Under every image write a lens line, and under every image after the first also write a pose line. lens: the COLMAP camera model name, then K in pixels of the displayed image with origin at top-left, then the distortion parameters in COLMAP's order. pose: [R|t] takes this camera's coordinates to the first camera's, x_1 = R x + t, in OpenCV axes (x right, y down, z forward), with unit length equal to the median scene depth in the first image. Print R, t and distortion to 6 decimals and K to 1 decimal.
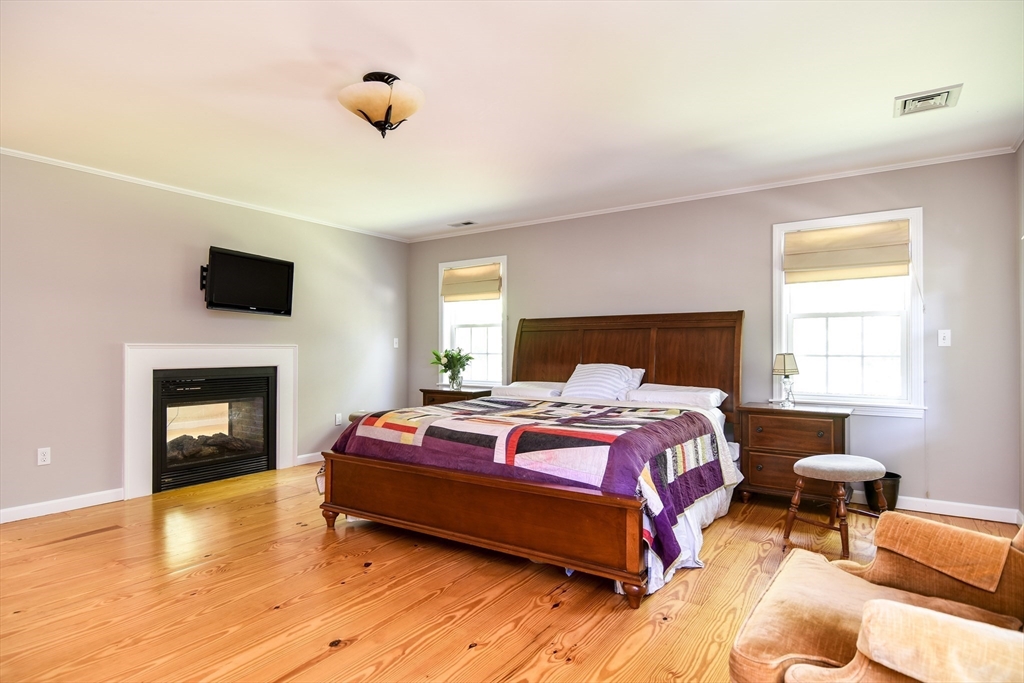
lens RADIAL K [[547.0, 0, 512.0], [0, 547.0, 341.5], [0, 0, 1]] dist [0.018049, -0.020207]
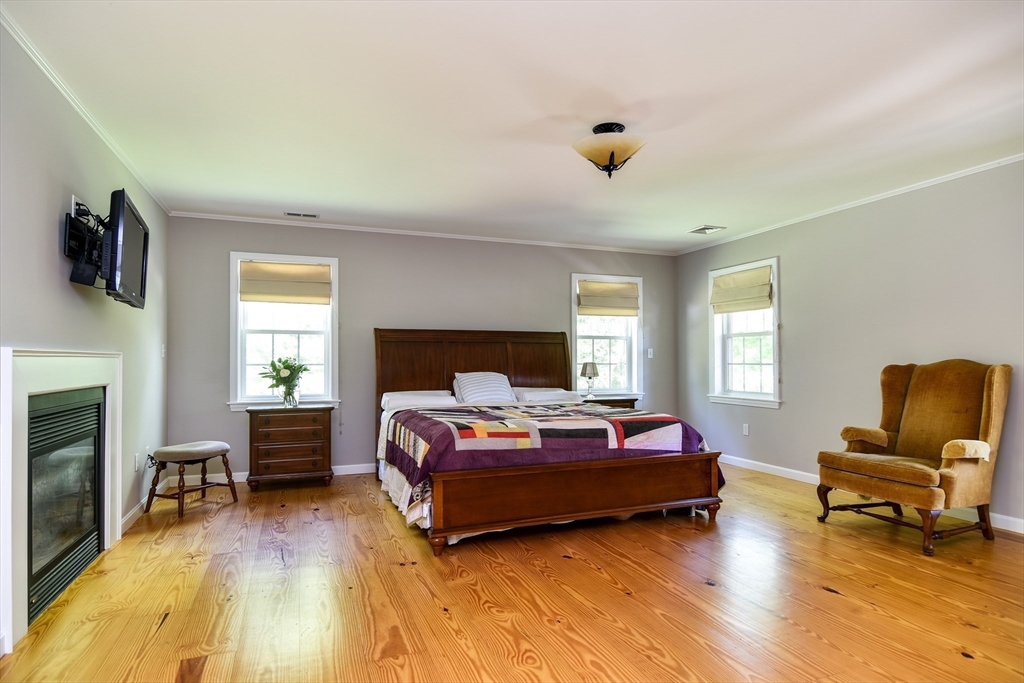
lens RADIAL K [[547.0, 0, 512.0], [0, 547.0, 341.5], [0, 0, 1]] dist [0.018049, -0.020207]
pose [[0.577786, 0.027681, 0.815719, -1.099391], [-0.012519, 0.999608, -0.025054, 0.006631], [-0.816092, 0.004264, 0.577906, 0.410254]]
